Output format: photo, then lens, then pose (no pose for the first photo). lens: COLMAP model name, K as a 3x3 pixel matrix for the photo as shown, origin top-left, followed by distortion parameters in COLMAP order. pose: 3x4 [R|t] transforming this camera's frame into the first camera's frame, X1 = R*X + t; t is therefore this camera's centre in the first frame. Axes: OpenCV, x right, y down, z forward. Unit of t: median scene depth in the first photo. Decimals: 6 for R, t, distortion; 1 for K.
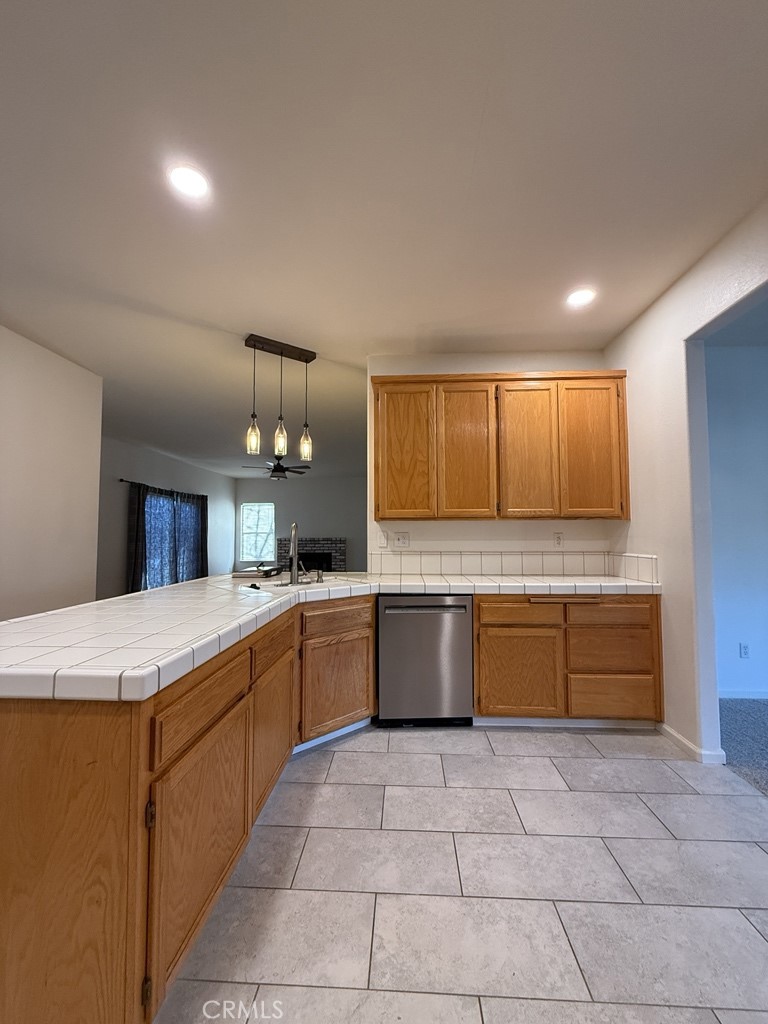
lens RADIAL K [[406.4, 0, 384.7], [0, 406.4, 511.8], [0, 0, 1]] dist [0.001123, -0.000024]
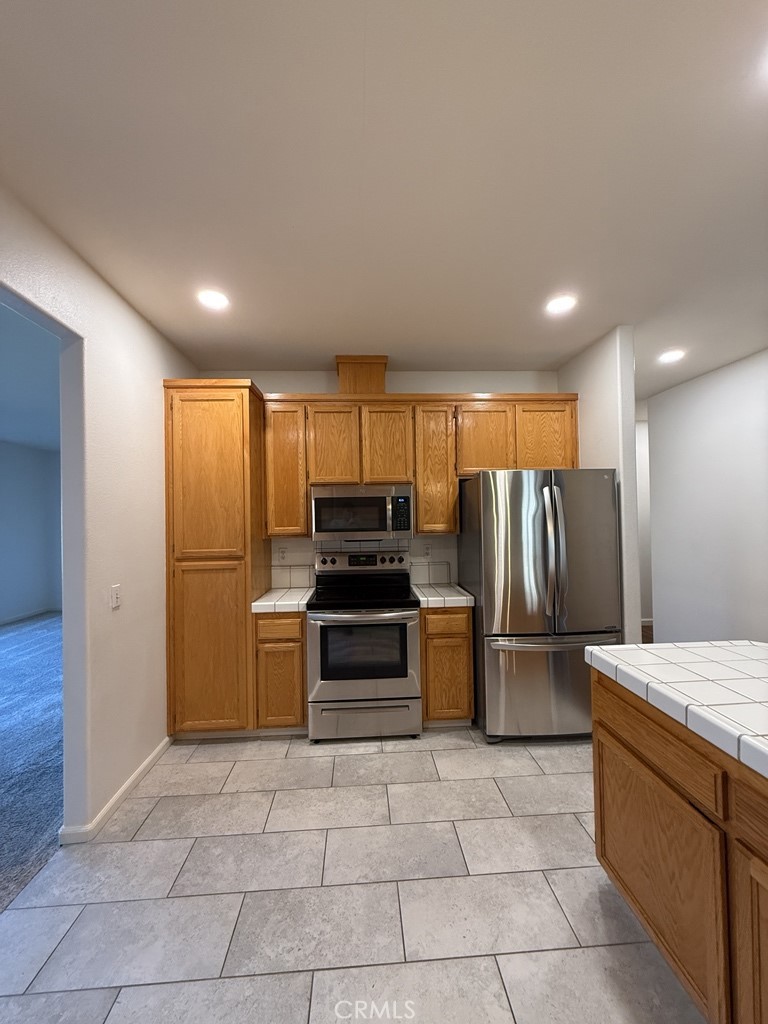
lens RADIAL K [[406.4, 0, 381.5], [0, 406.4, 512.5], [0, 0, 1]] dist [0.001123, -0.000024]
pose [[-0.993412, 0.019206, -0.112977, 0.059015], [0.027011, 0.997322, -0.067960, -0.011825], [0.111369, -0.070564, -0.991271, 0.327131]]
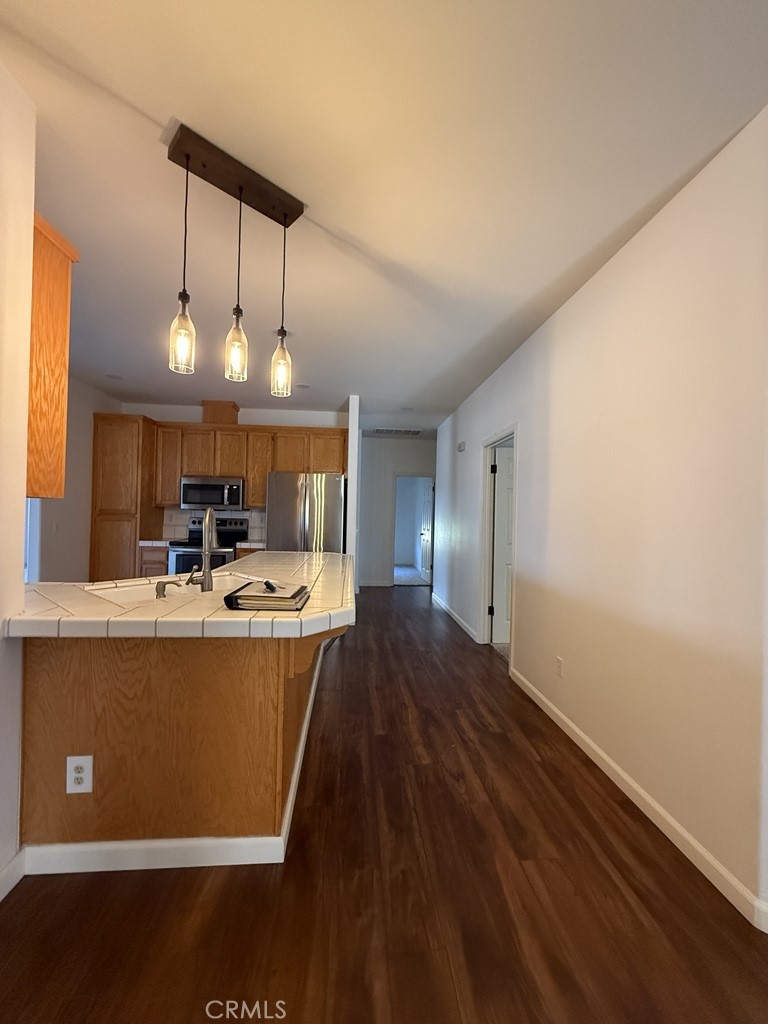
lens RADIAL K [[406.4, 0, 381.9], [0, 406.4, 510.2], [0, 0, 1]] dist [0.001123, -0.000024]
pose [[-0.990917, -0.021655, -0.132722, -0.153869], [-0.013314, 0.997899, -0.063412, 0.026898], [0.133816, -0.061069, -0.989123, 0.632786]]
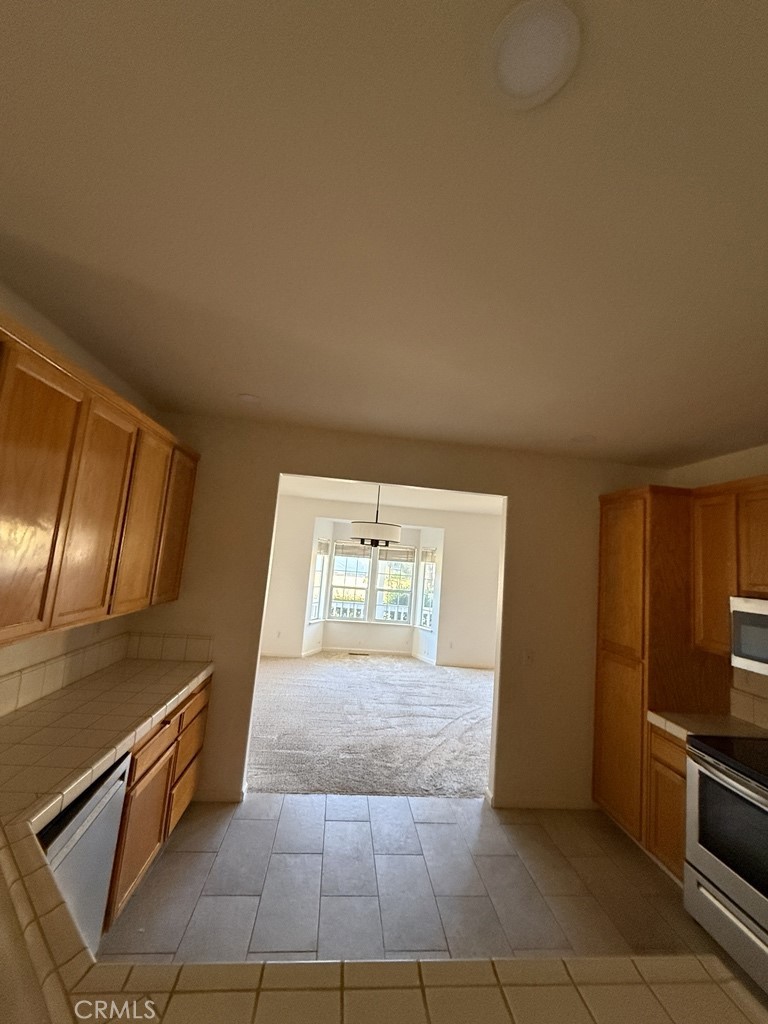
lens RADIAL K [[406.4, 0, 385.5], [0, 406.4, 511.3], [0, 0, 1]] dist [0.001123, -0.000024]
pose [[-0.156039, 0.104084, 0.982252, -0.186790], [-0.134239, 0.982972, -0.125486, -0.052896], [-0.978587, -0.151437, -0.139410, 0.250455]]
